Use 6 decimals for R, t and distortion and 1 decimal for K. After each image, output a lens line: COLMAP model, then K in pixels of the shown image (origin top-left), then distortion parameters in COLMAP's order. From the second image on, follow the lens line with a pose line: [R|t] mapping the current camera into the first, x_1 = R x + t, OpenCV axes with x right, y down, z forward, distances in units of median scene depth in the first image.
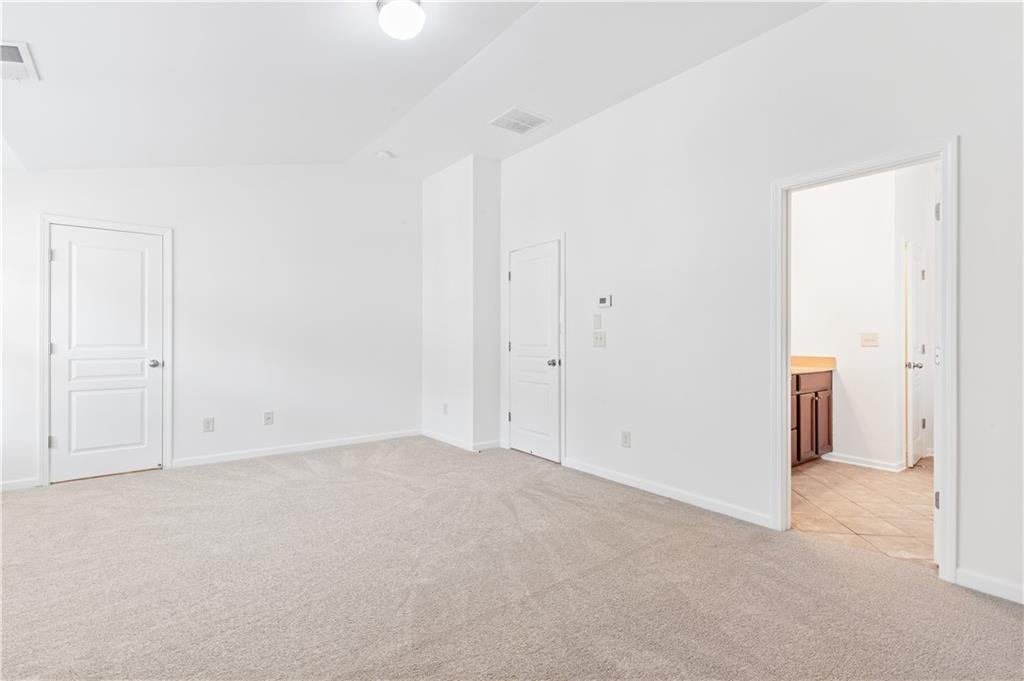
lens RADIAL K [[471.1, 0, 512.1], [0, 471.1, 336.0], [0, 0, 1]] dist [0.012021, -0.001627]
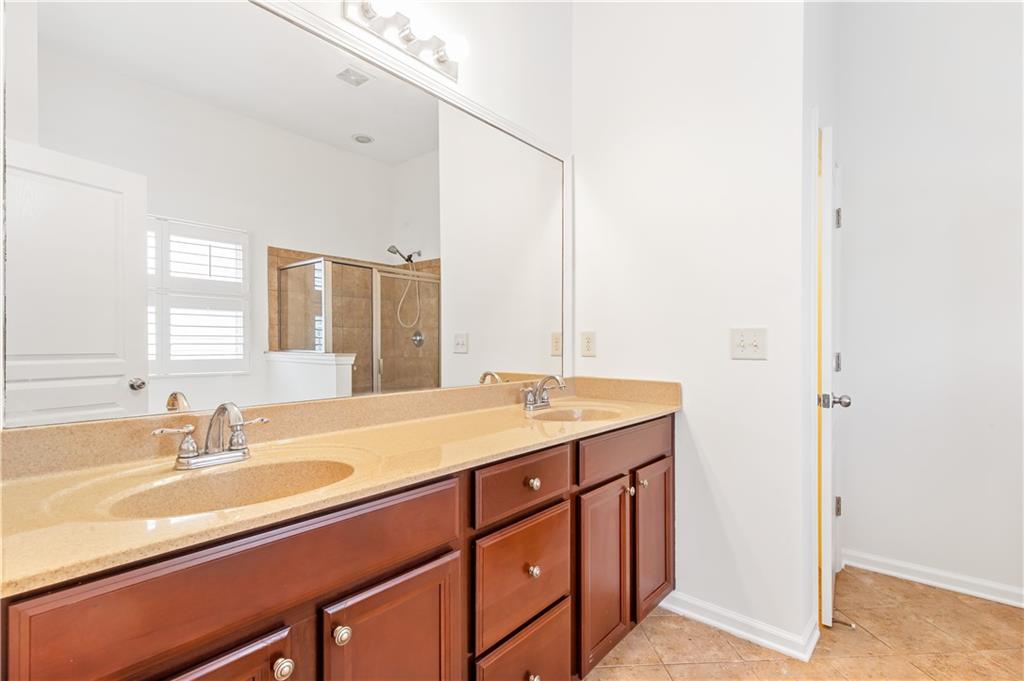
lens RADIAL K [[471.1, 0, 512.0], [0, 471.1, 344.7], [0, 0, 1]] dist [0.012021, -0.001627]
pose [[0.980241, -0.001448, 0.197802, 0.454201], [0.000162, 0.999979, 0.006517, 0.005532], [-0.197807, -0.006356, 0.980220, 0.615829]]
